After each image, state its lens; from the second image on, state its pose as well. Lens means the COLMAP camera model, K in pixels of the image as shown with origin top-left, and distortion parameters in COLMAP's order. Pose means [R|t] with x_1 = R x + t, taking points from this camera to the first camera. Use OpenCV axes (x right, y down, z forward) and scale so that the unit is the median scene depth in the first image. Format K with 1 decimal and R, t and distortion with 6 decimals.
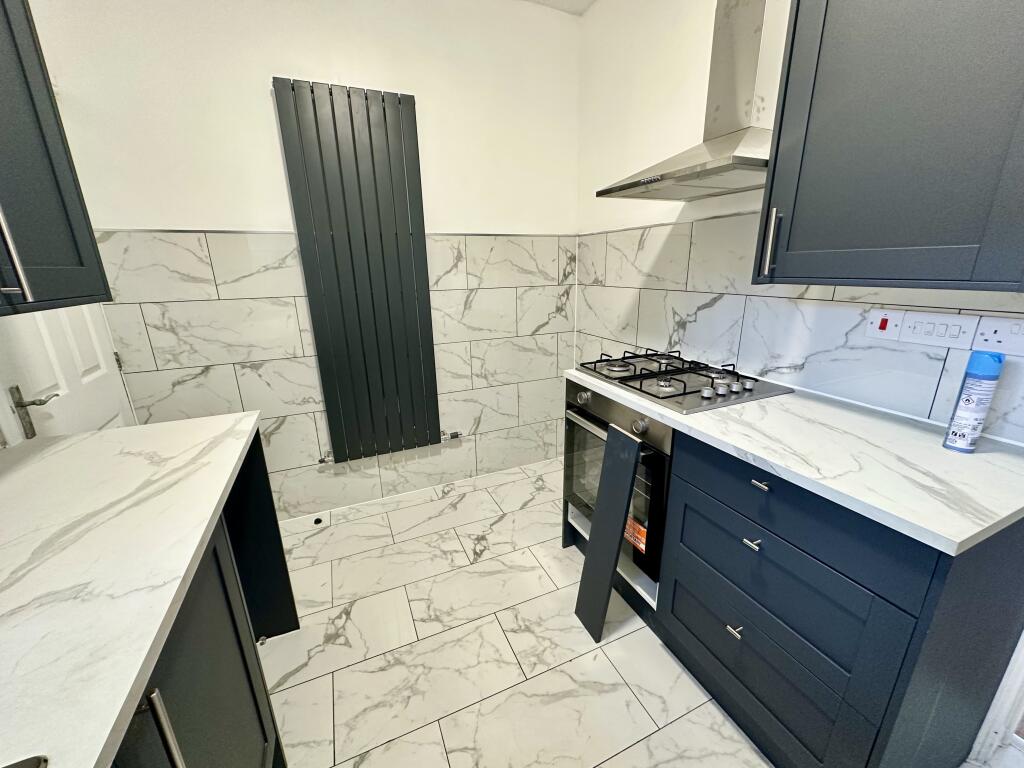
lens RADIAL K [[407.4, 0, 512.0], [0, 407.4, 384.0], [0, 0, 1]] dist [0.000038, 0.000073]
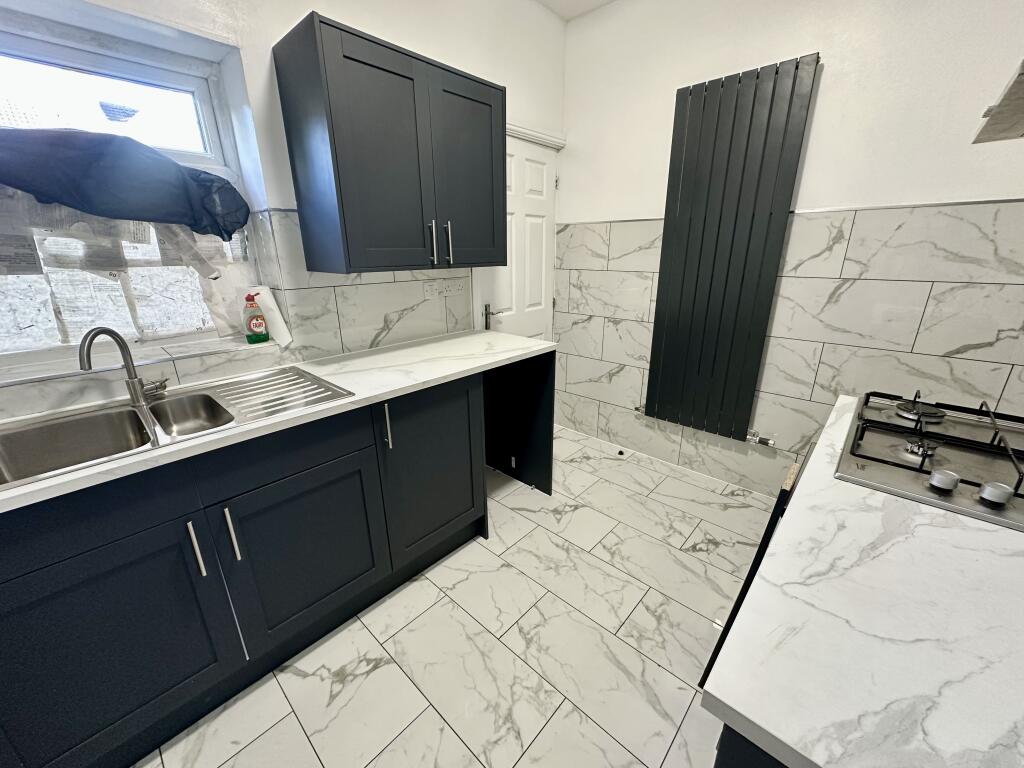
lens RADIAL K [[407.4, 0, 512.0], [0, 407.4, 384.0], [0, 0, 1]] dist [0.000038, 0.000073]
pose [[0.402401, 0.304214, -0.863439, 0.462931], [-0.258216, 0.942593, 0.211763, -0.048339], [0.878293, 0.137740, 0.457853, 0.114464]]
